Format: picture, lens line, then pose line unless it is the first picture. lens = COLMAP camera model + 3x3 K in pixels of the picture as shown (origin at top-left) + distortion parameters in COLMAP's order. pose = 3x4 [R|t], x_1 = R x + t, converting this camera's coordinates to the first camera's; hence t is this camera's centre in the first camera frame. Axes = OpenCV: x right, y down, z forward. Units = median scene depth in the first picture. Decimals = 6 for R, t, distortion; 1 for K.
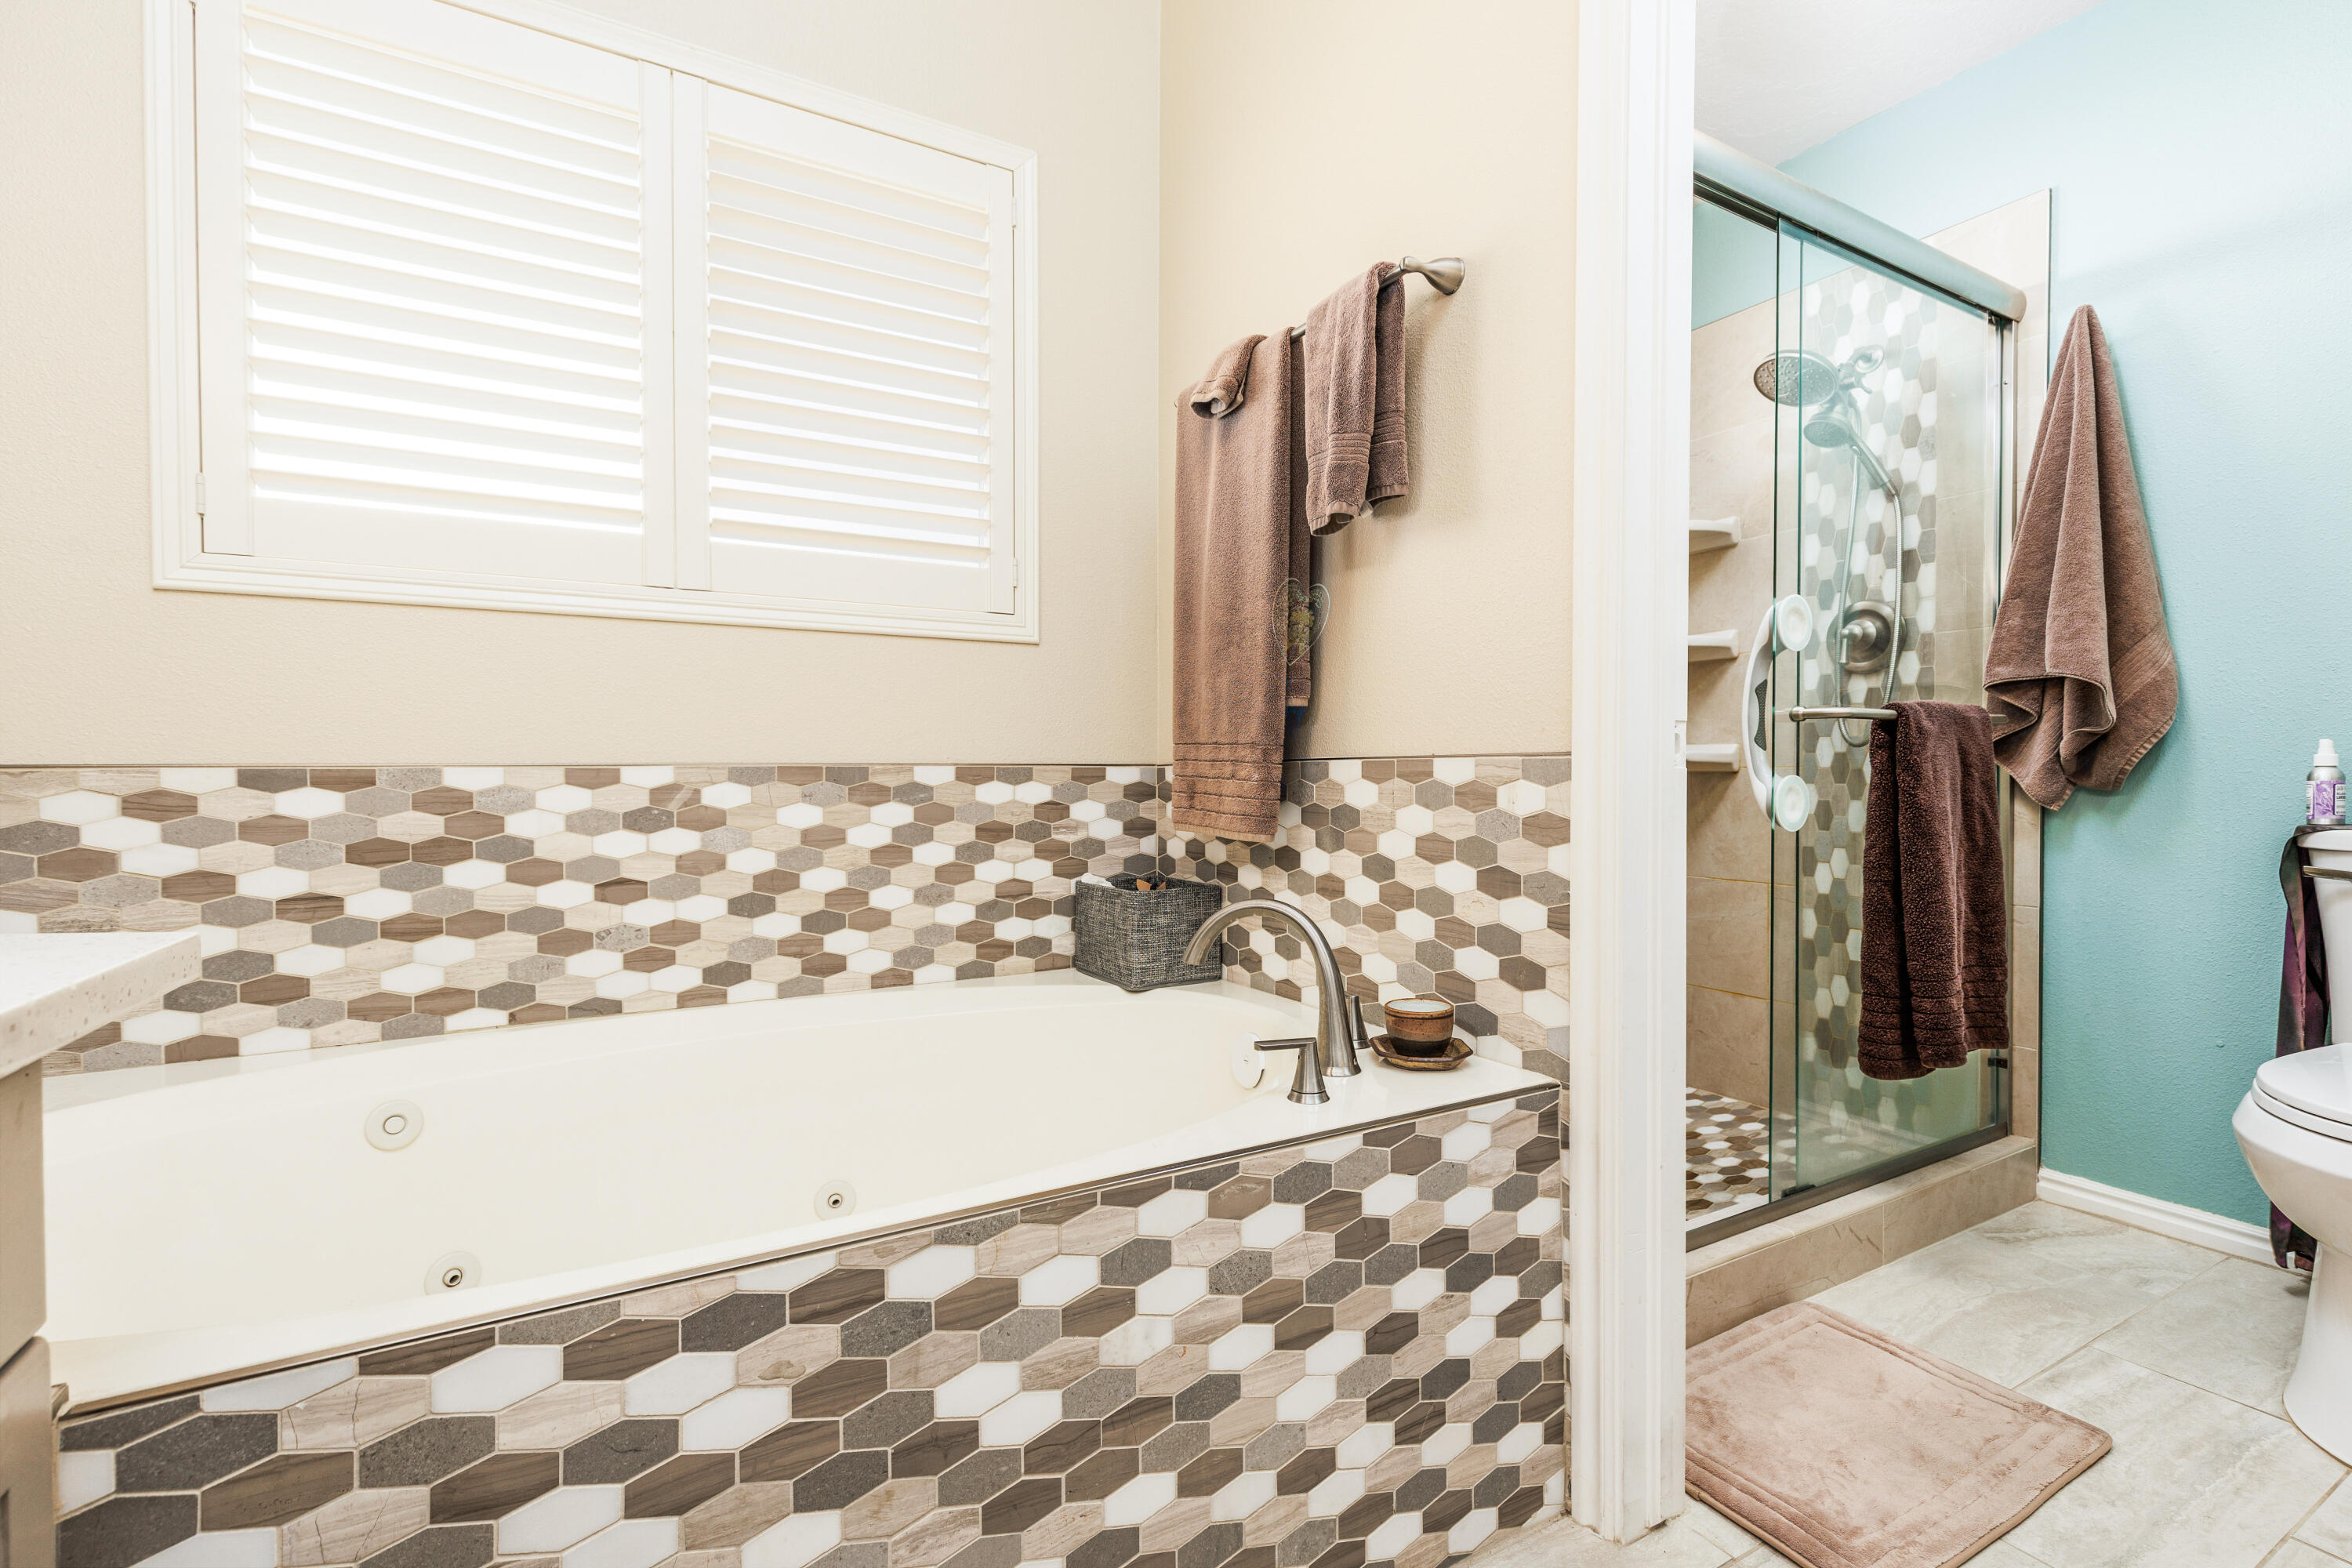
lens RADIAL K [[1053.4, 0, 1179.4], [0, 1053.4, 789.0], [0, 0, 1]] dist [0.011584, -0.002934]
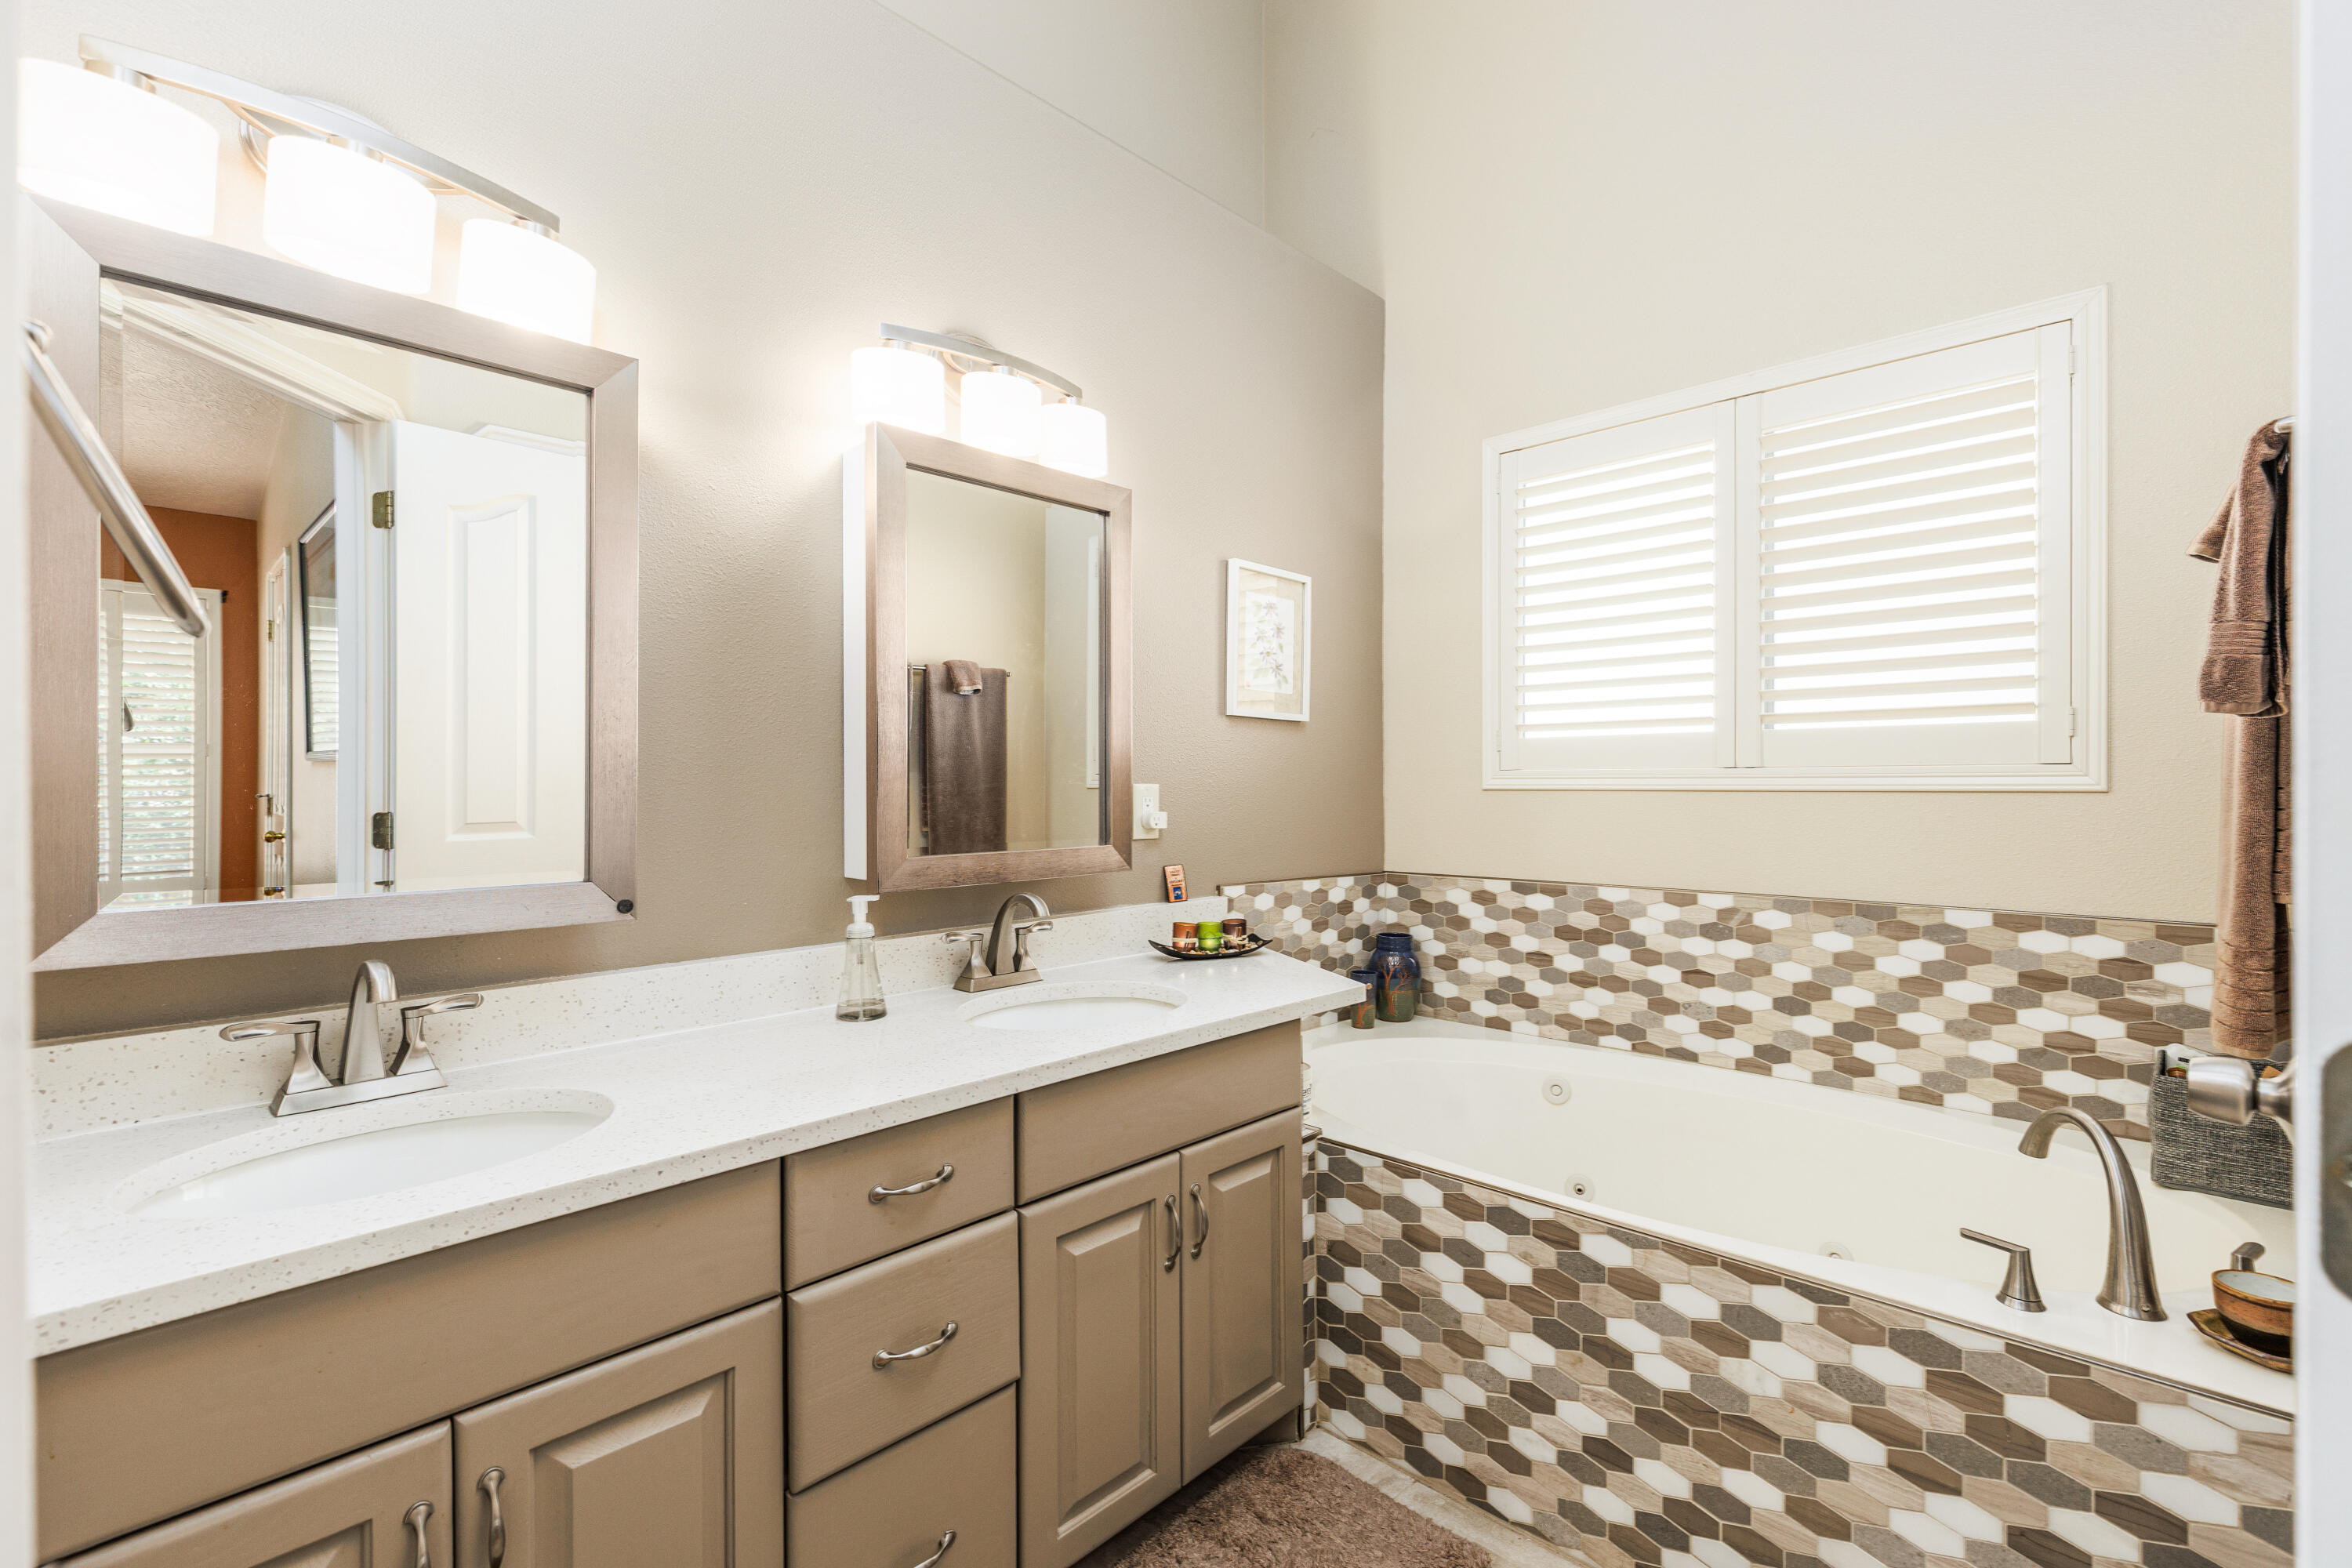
lens RADIAL K [[1053.4, 0, 1187.0], [0, 1053.4, 775.4], [0, 0, 1]] dist [0.011584, -0.002934]
pose [[0.283669, -0.003281, -0.958917, 0.739115], [-0.011803, 0.999906, -0.006913, -0.181704], [0.958850, 0.013279, 0.283604, -0.101281]]
